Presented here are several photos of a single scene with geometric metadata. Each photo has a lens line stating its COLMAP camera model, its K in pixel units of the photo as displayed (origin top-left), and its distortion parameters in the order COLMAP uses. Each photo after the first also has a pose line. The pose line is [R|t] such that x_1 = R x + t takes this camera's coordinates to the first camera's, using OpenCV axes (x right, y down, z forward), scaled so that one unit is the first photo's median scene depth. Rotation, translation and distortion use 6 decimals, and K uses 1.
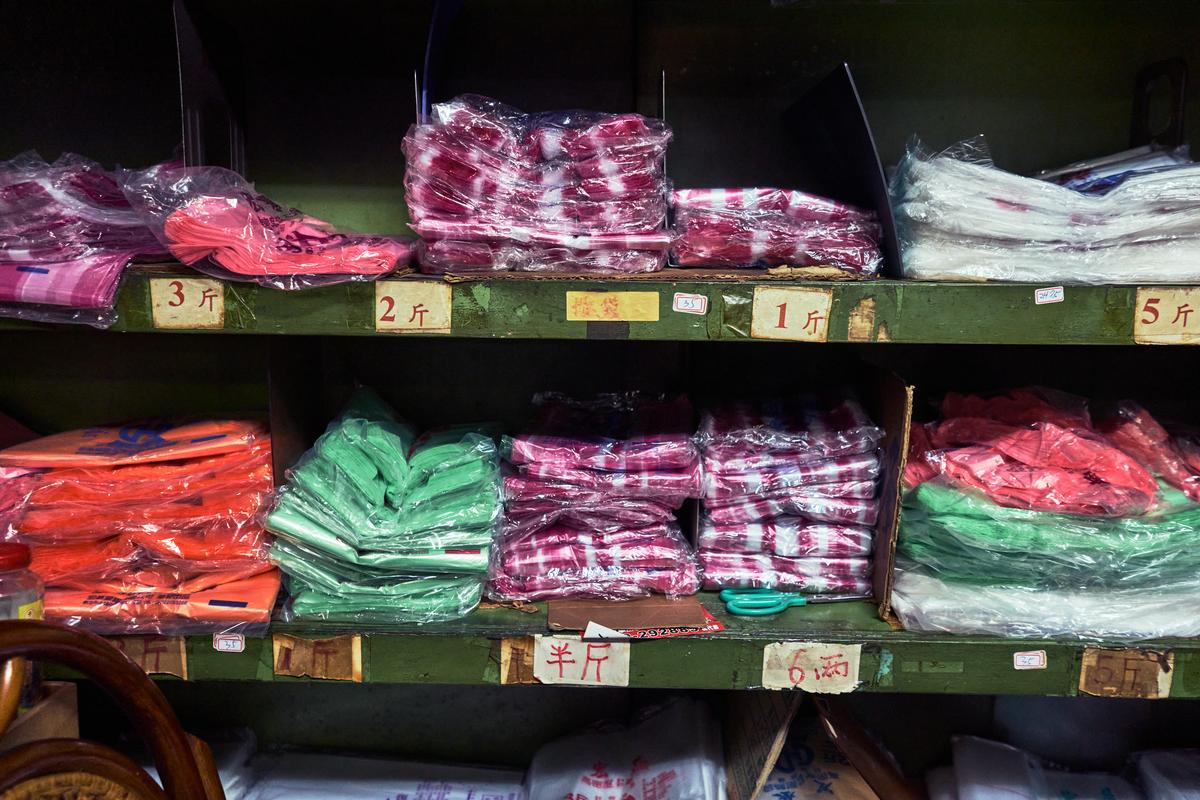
lens RADIAL K [[975.4, 0, 650.7], [0, 975.4, 399.1], [0, 0, 1]] dist [0.045329, 0.000233]
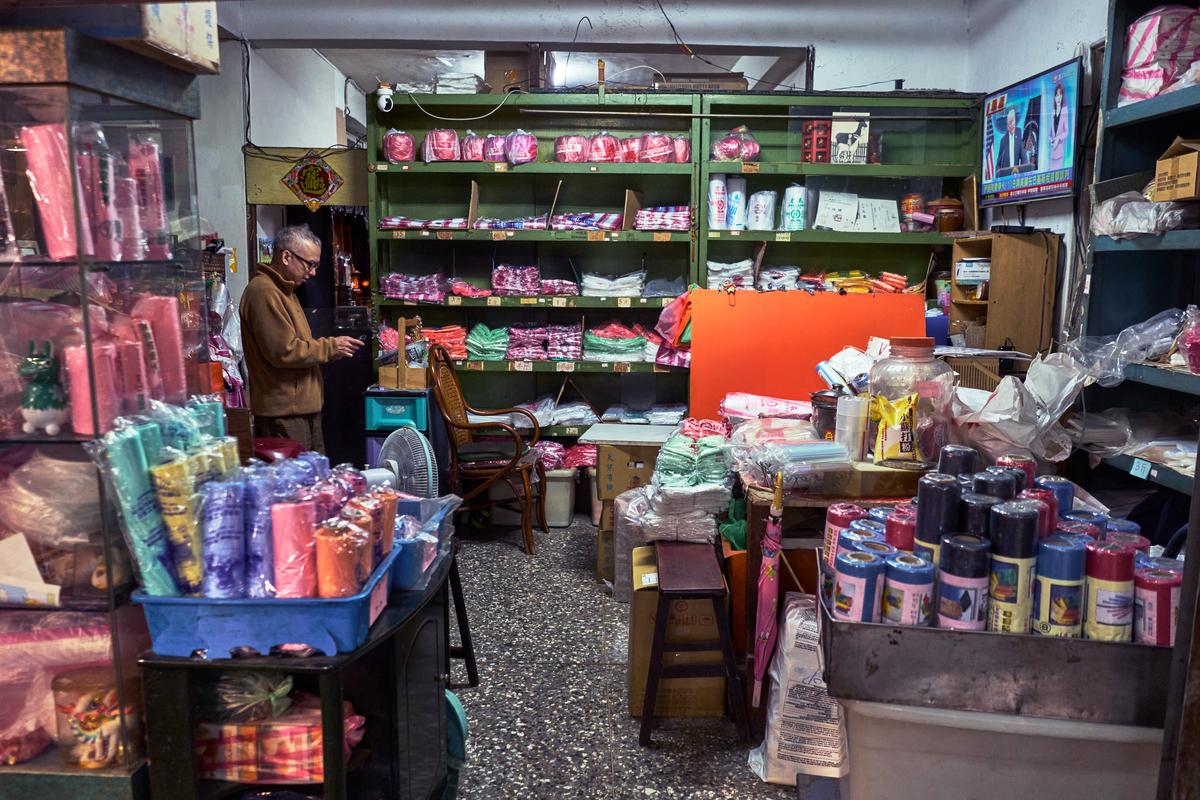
lens RADIAL K [[900.1, 0, 600.0], [0, 900.1, 400.0], [0, 0, 1]] dist [-0.000125, -0.000044]
pose [[0.999878, -0.000476, -0.015598, 0.434991], [0.000020, 0.999573, -0.029203, 0.602871], [0.015605, 0.029199, 0.999452, -4.008992]]
